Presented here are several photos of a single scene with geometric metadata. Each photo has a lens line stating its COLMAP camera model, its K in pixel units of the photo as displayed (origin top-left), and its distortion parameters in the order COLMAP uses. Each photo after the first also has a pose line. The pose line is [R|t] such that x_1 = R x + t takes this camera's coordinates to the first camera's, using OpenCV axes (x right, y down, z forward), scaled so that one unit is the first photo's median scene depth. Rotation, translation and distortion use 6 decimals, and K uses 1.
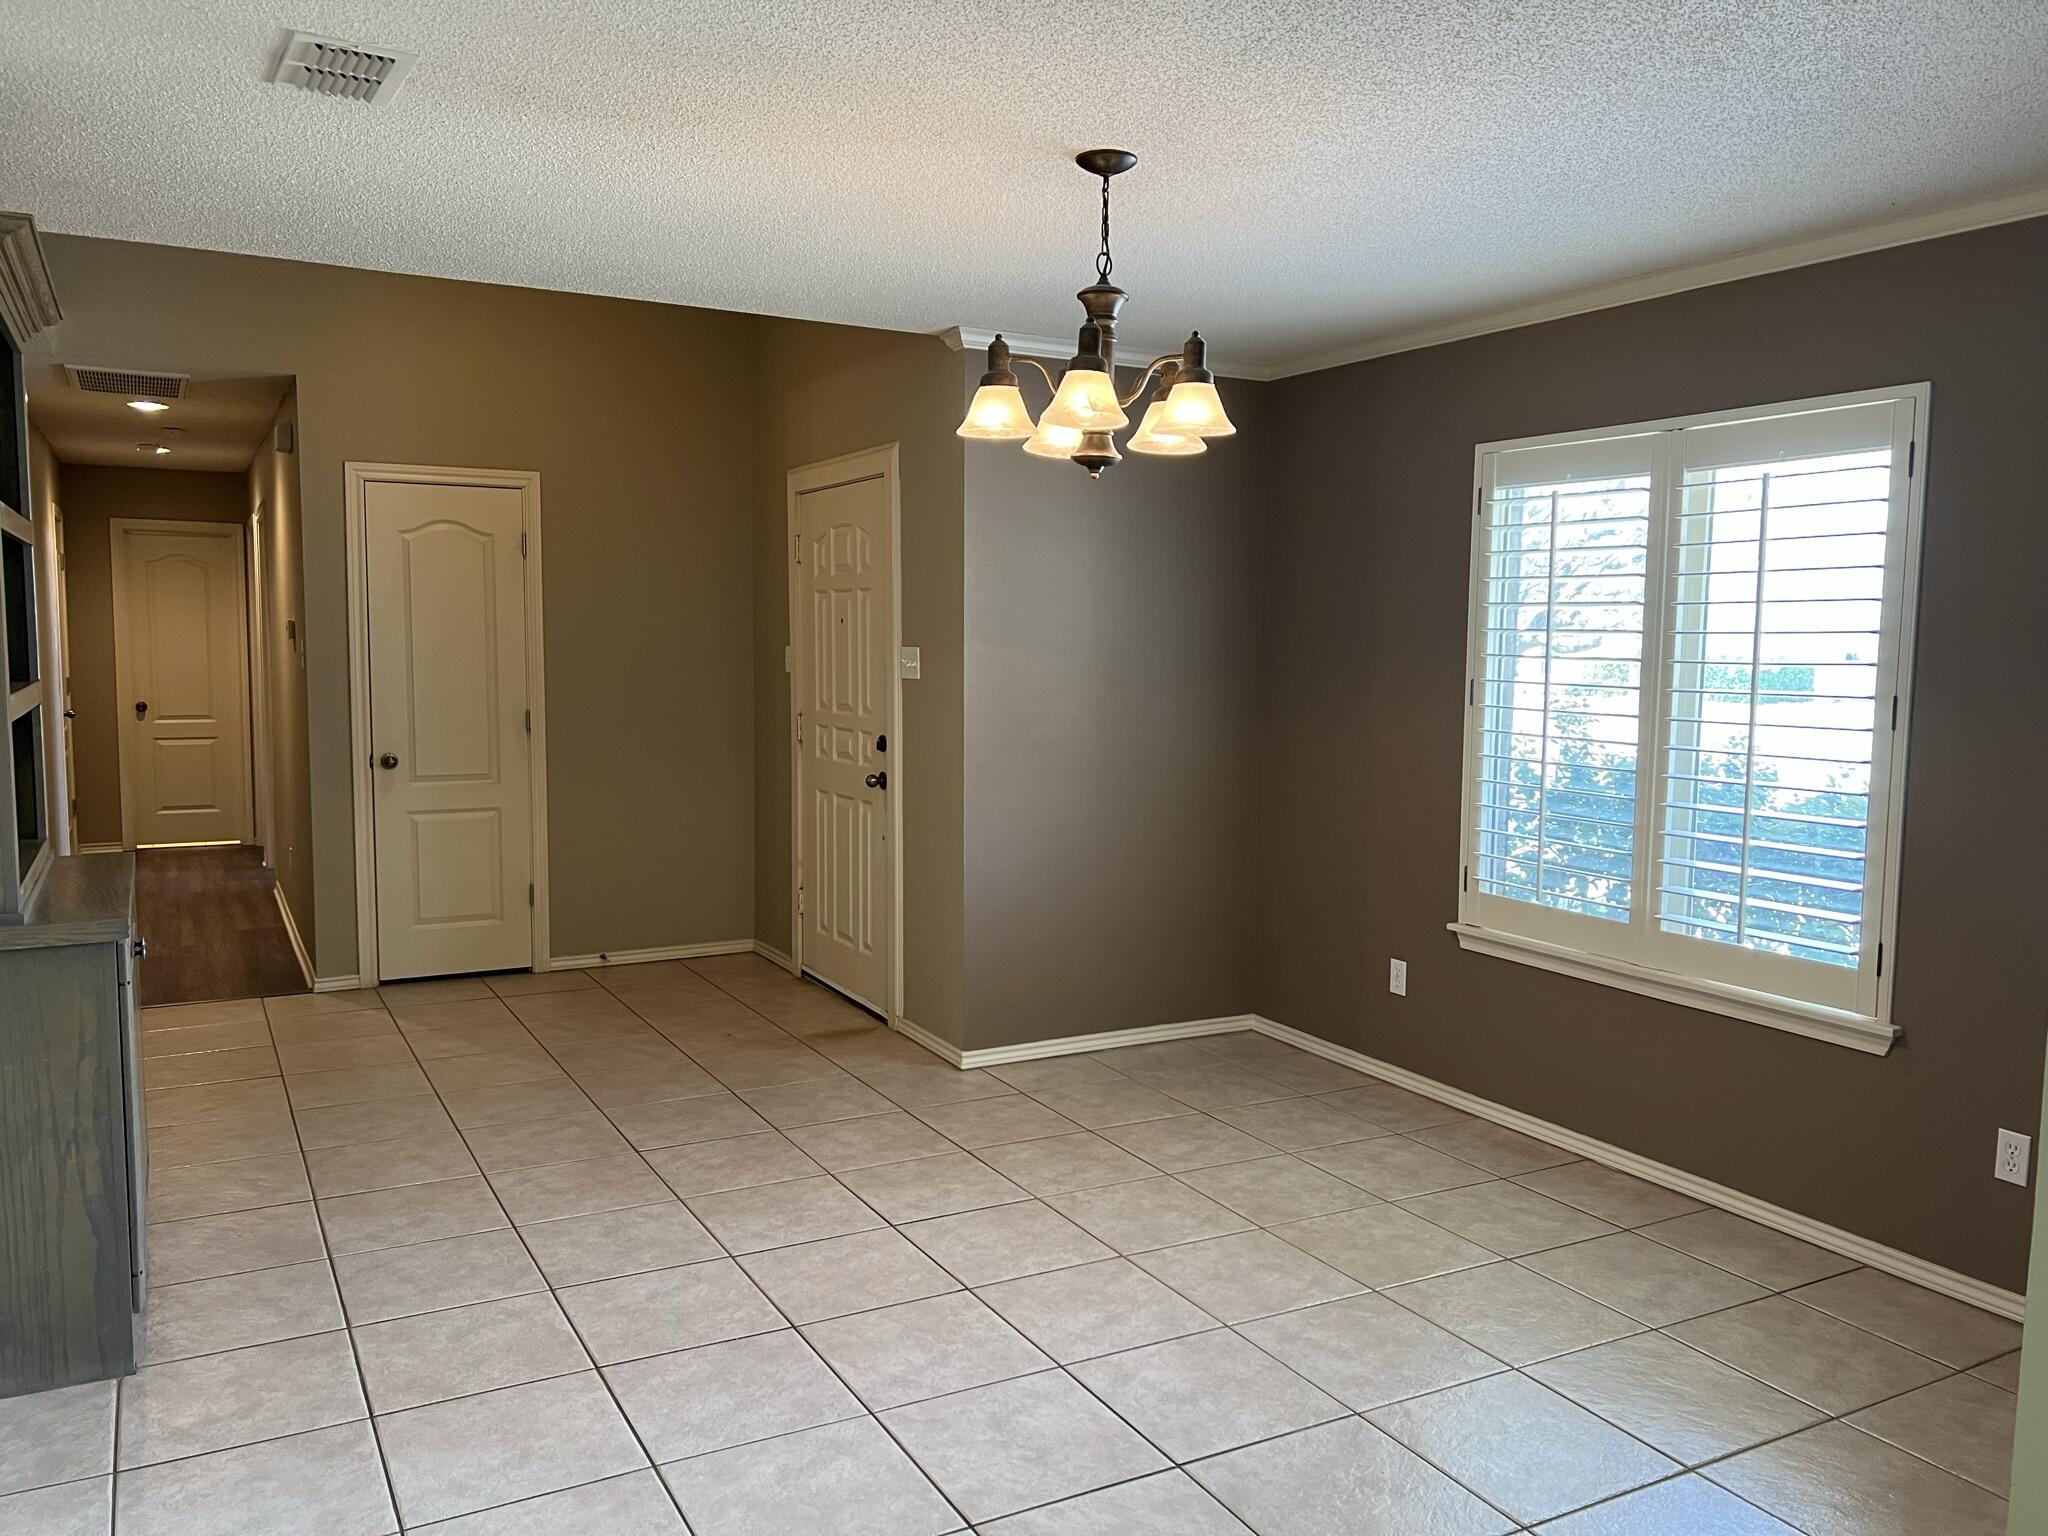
lens RADIAL K [[1541.0, 0, 1006.6], [0, 1541.0, 781.4], [0, 0, 1]] dist [0.049884, -0.060081]
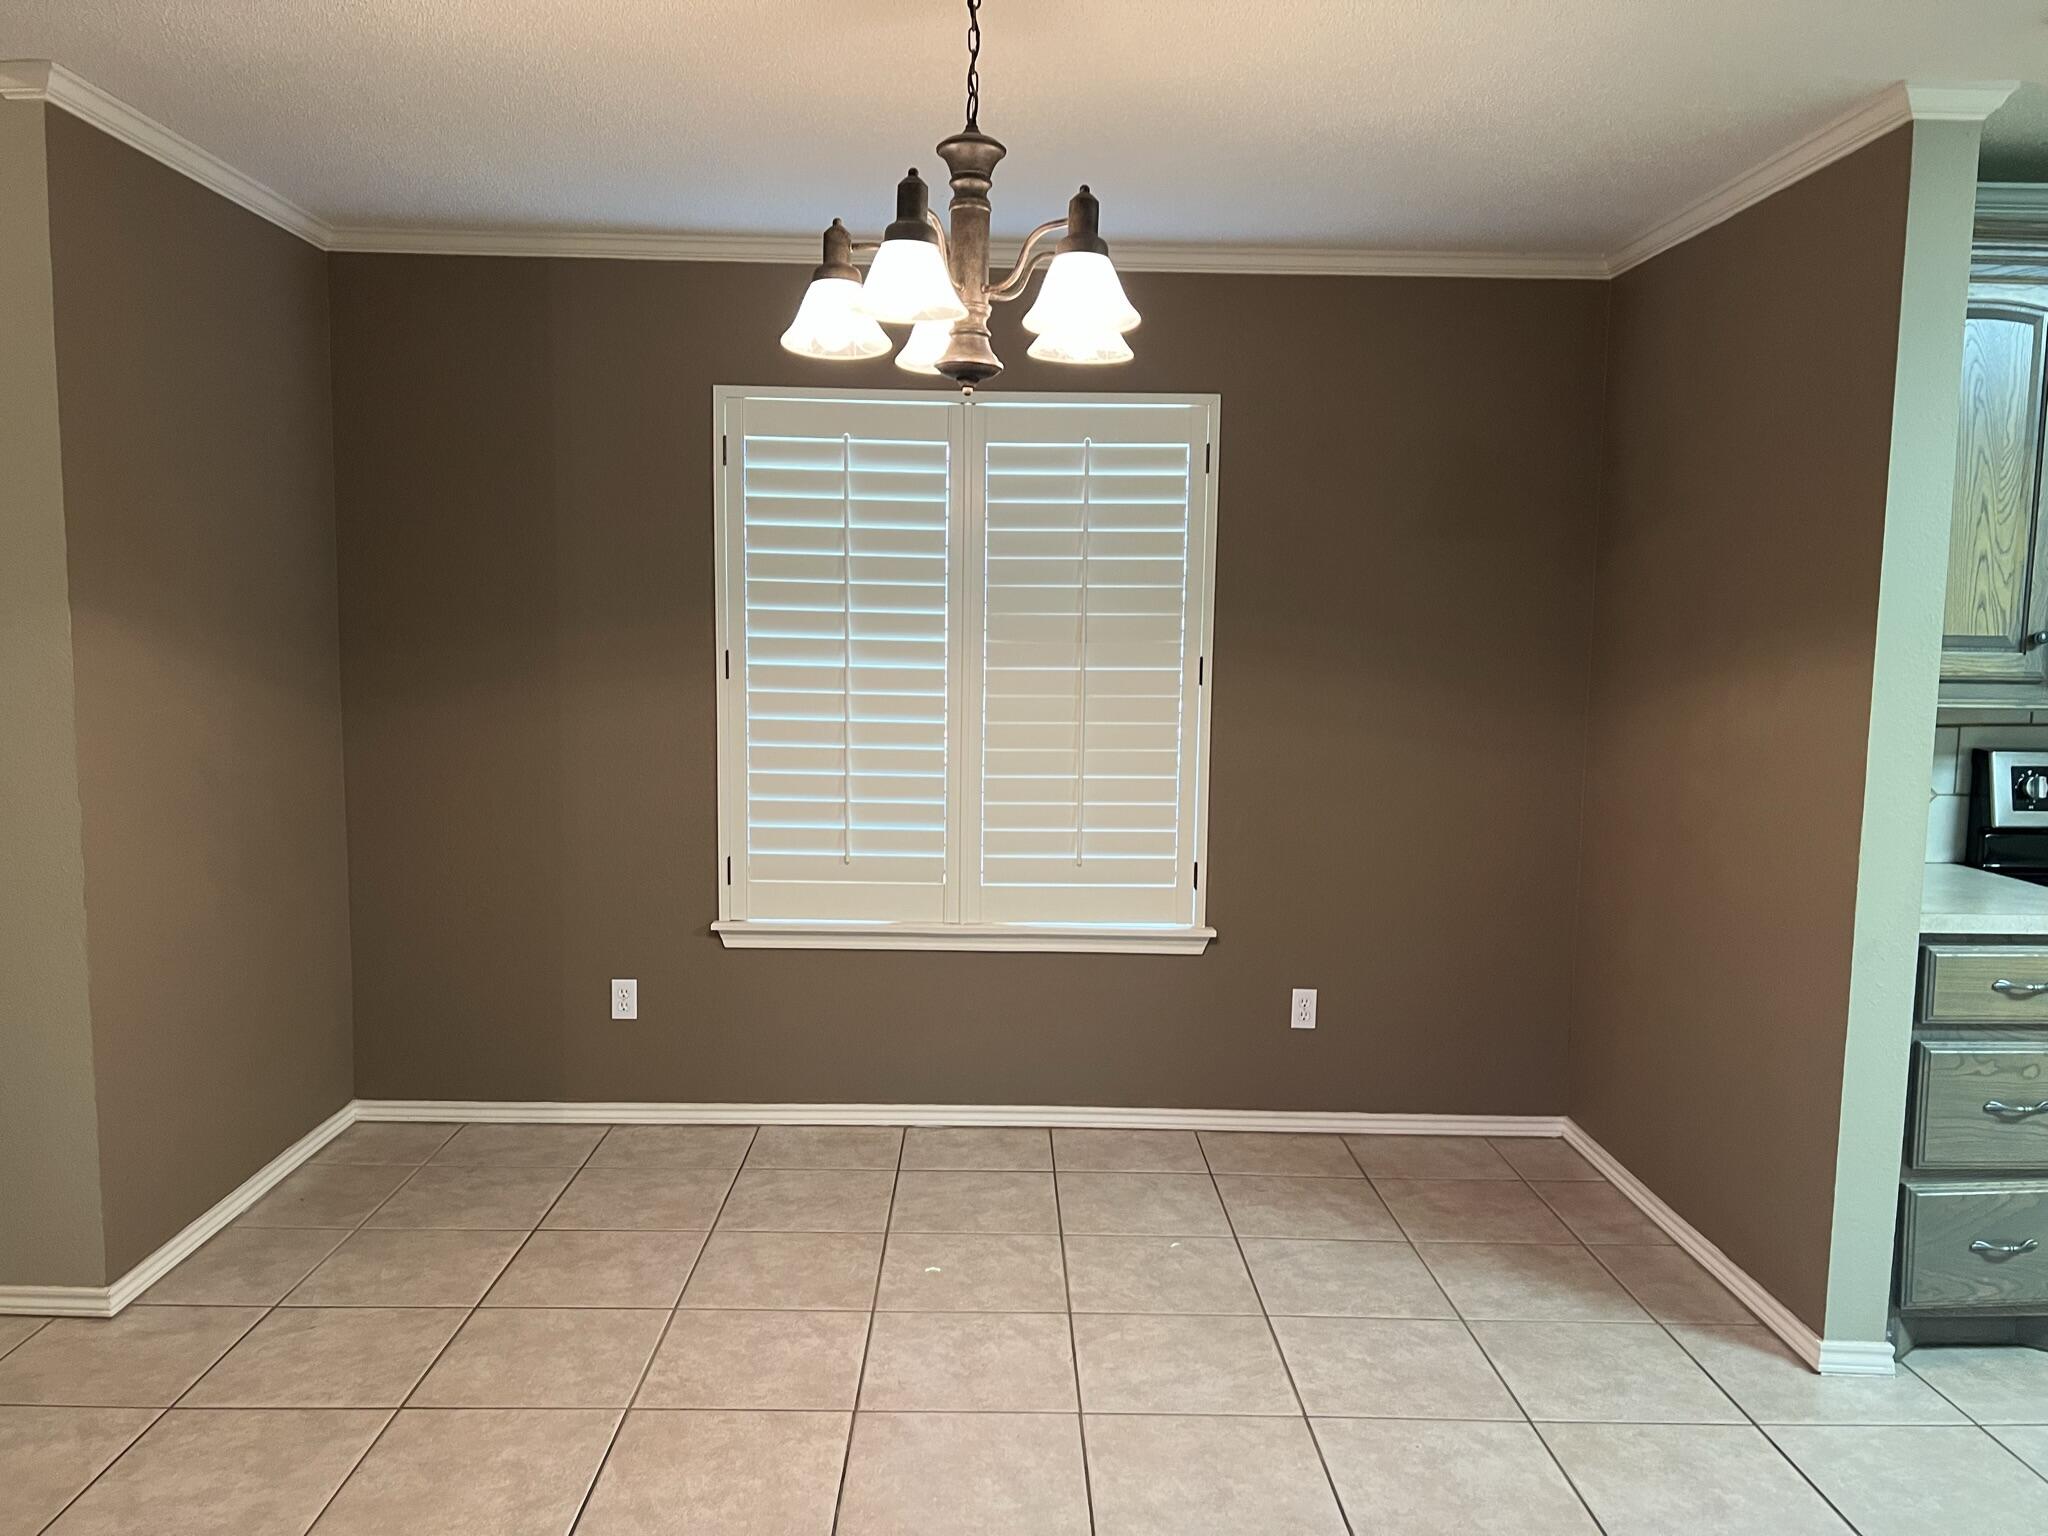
lens RADIAL K [[1541.0, 0, 1007.5], [0, 1541.0, 775.8], [0, 0, 1]] dist [0.049884, -0.060081]
pose [[0.466724, -0.097208, 0.879045, -0.484826], [0.076790, 0.994642, 0.069220, -0.049292], [-0.881063, 0.035195, 0.471688, 0.505874]]
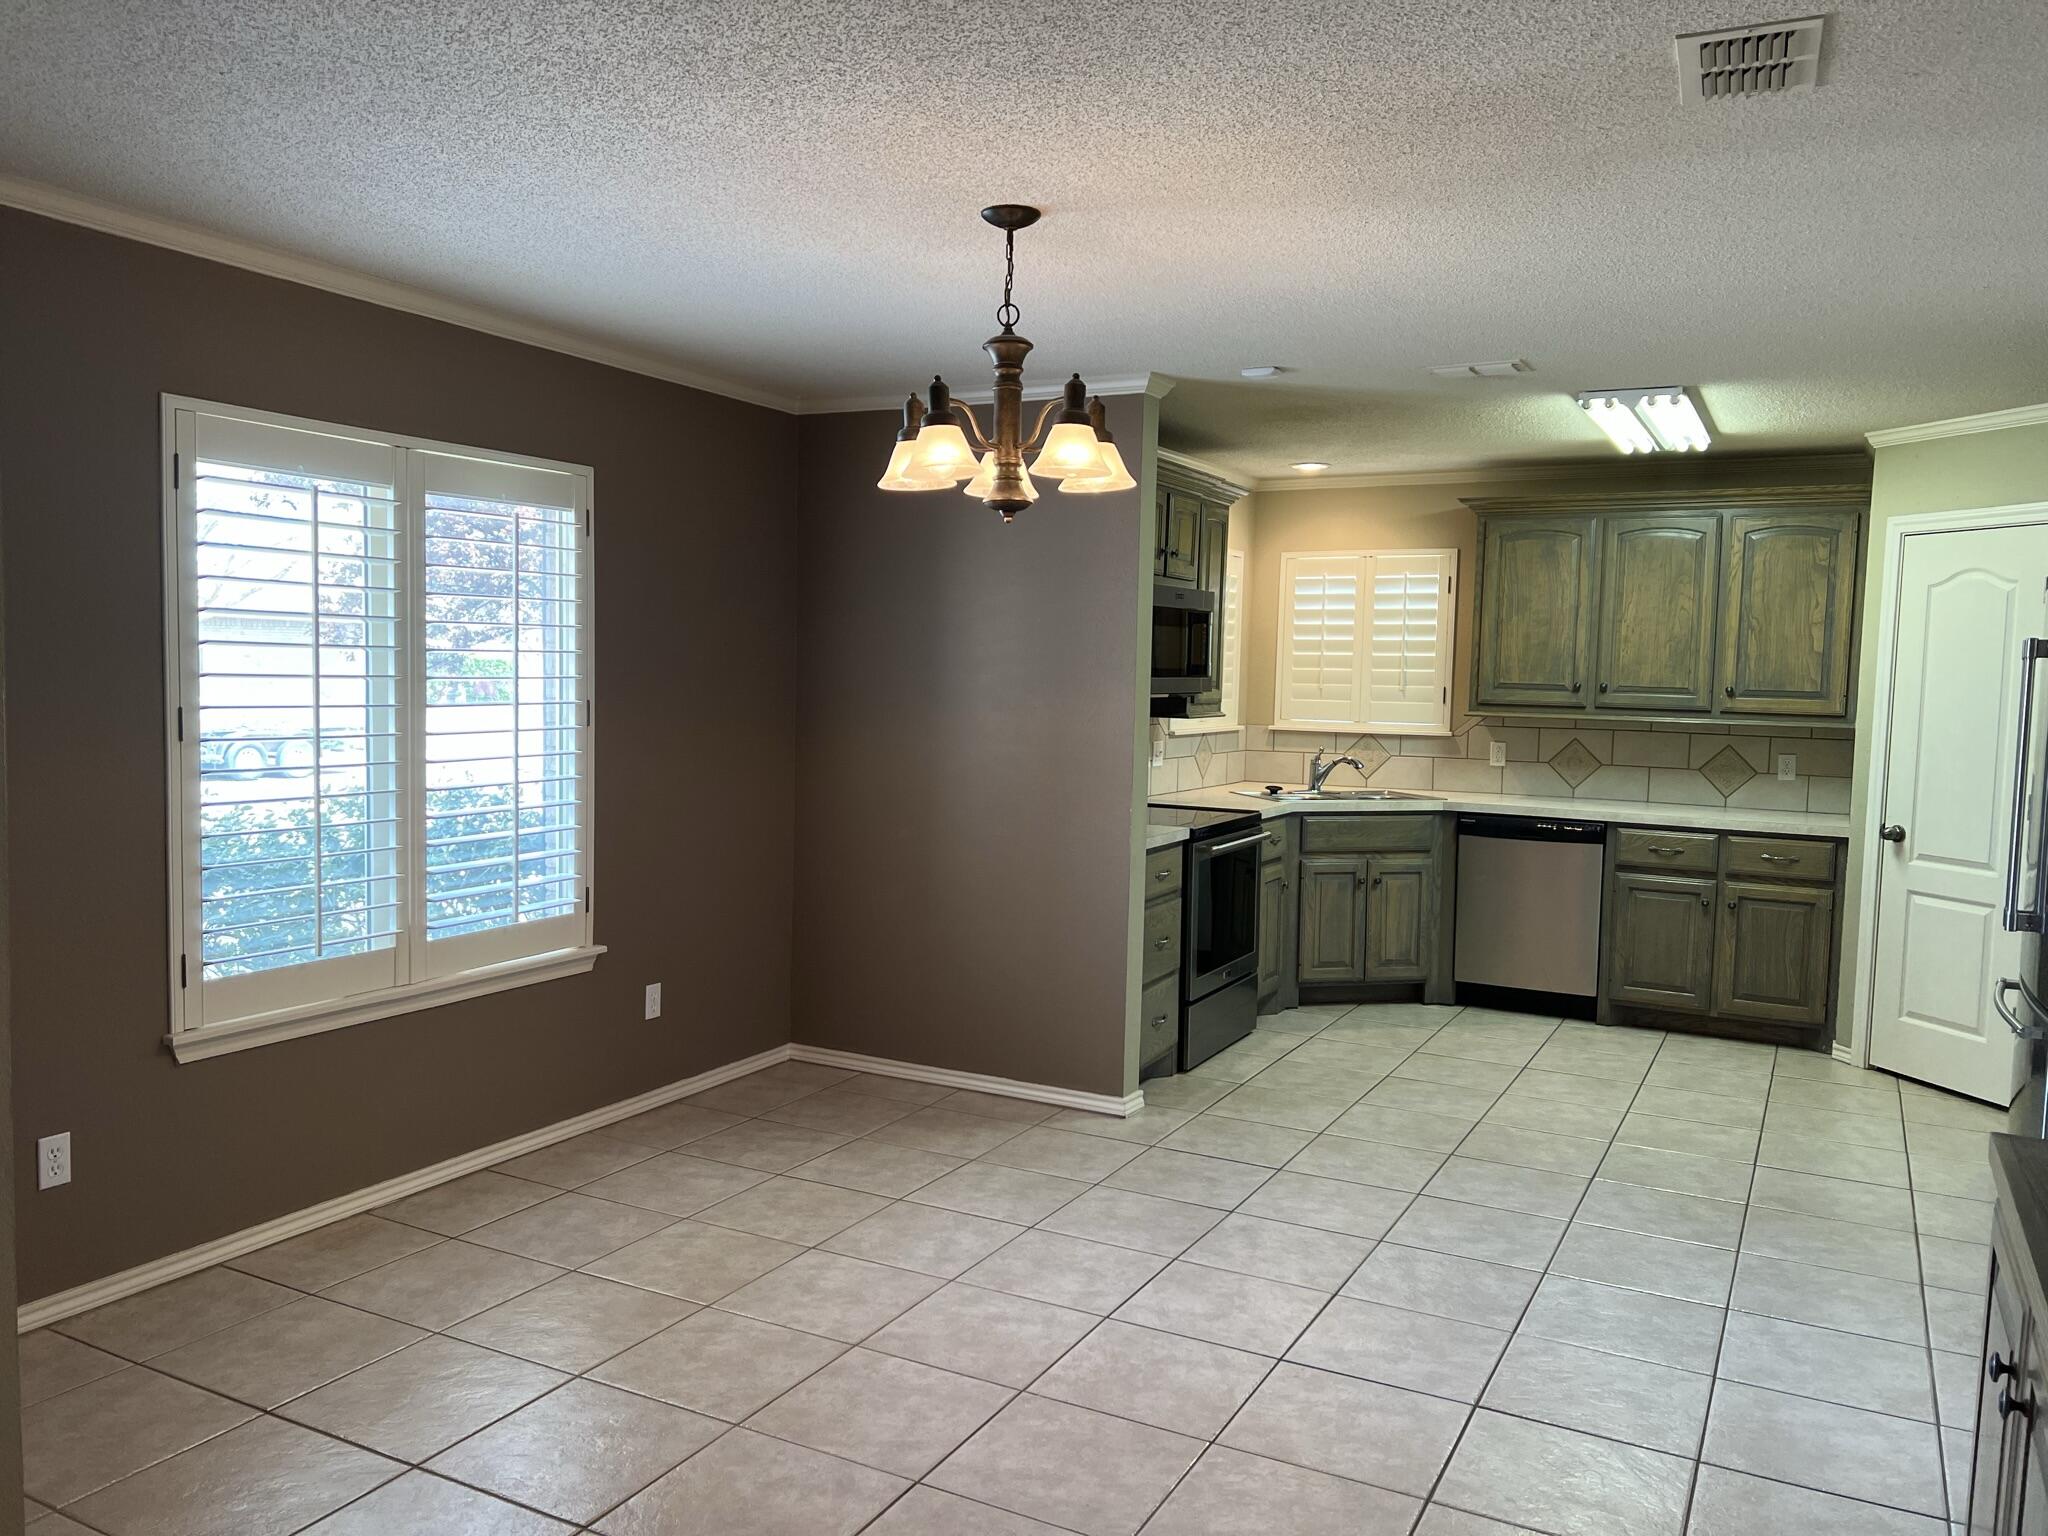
lens RADIAL K [[1541.0, 0, 1012.6], [0, 1541.0, 778.9], [0, 0, 1]] dist [0.049884, -0.060081]
pose [[-0.549806, -0.087161, 0.830732, -0.642621], [0.052436, 0.988978, 0.138468, -0.133596], [-0.833645, 0.119691, -0.539176, 1.246764]]
